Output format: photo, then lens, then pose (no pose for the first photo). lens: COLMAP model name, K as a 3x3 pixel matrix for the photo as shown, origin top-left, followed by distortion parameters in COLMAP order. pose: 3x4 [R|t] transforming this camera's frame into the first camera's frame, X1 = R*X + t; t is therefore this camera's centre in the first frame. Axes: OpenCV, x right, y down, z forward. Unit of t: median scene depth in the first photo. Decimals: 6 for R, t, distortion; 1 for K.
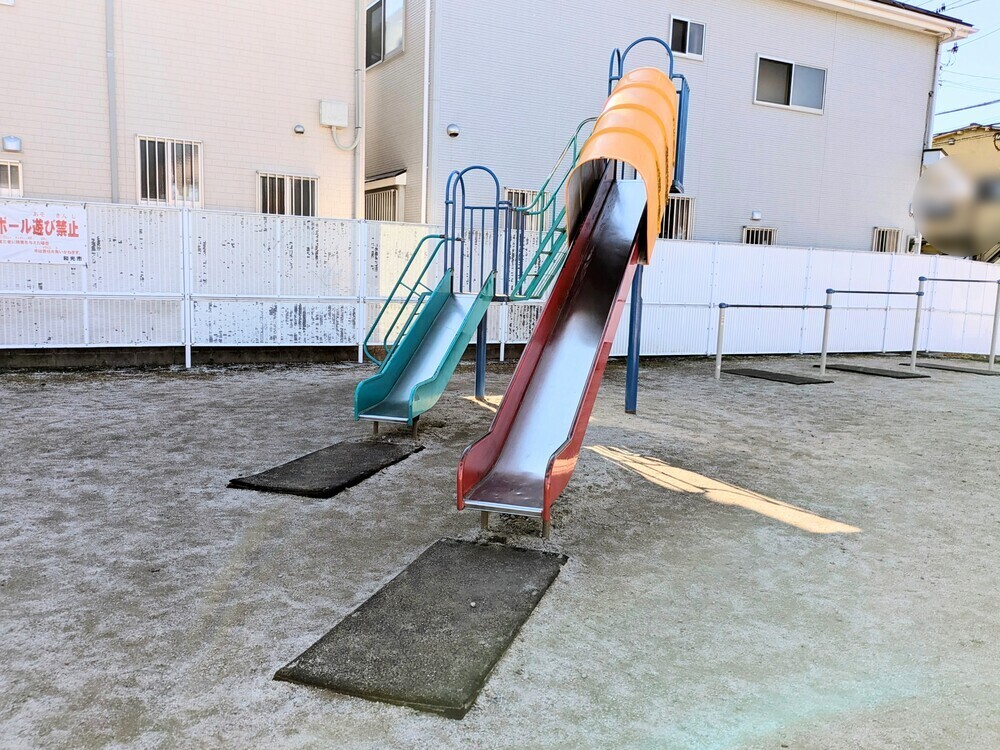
lens RADIAL K [[845.3, 0, 503.5], [0, 845.3, 376.9], [0, 0, 1]] dist [0.050403, -0.029233]
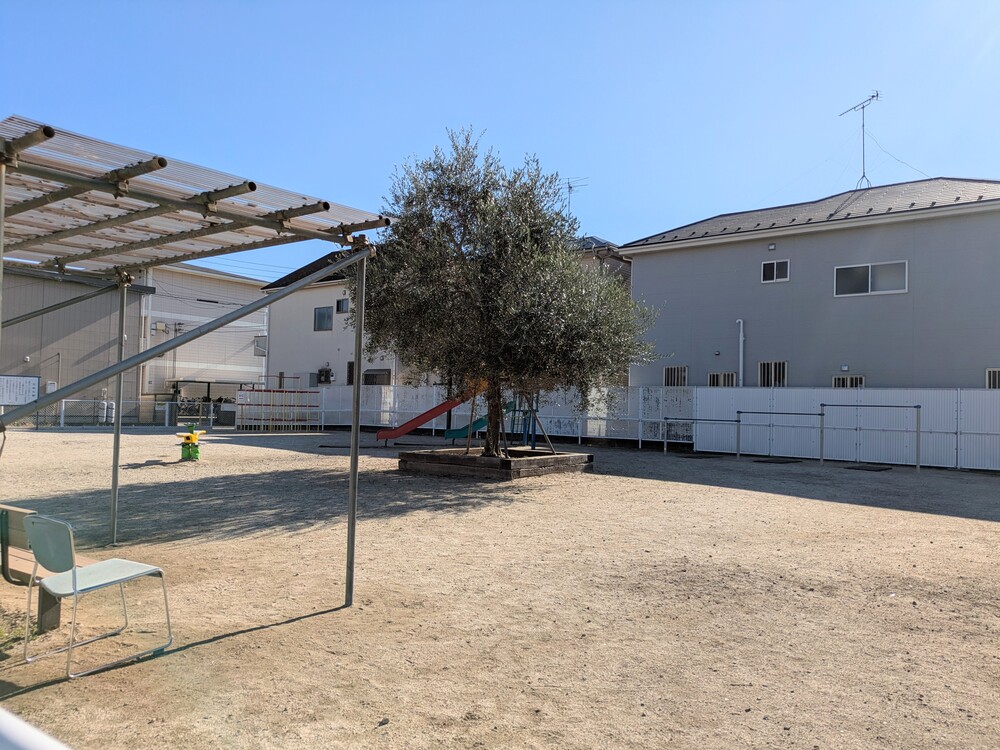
lens RADIAL K [[806.5, 0, 491.7], [0, 806.5, 369.4], [0, 0, 1]] dist [0.047741, -0.048907]
pose [[0.392104, -0.071800, -0.917115, 1.409024], [-0.132459, 0.982154, -0.133524, 0.087121], [0.910335, 0.173835, 0.375595, -0.105085]]
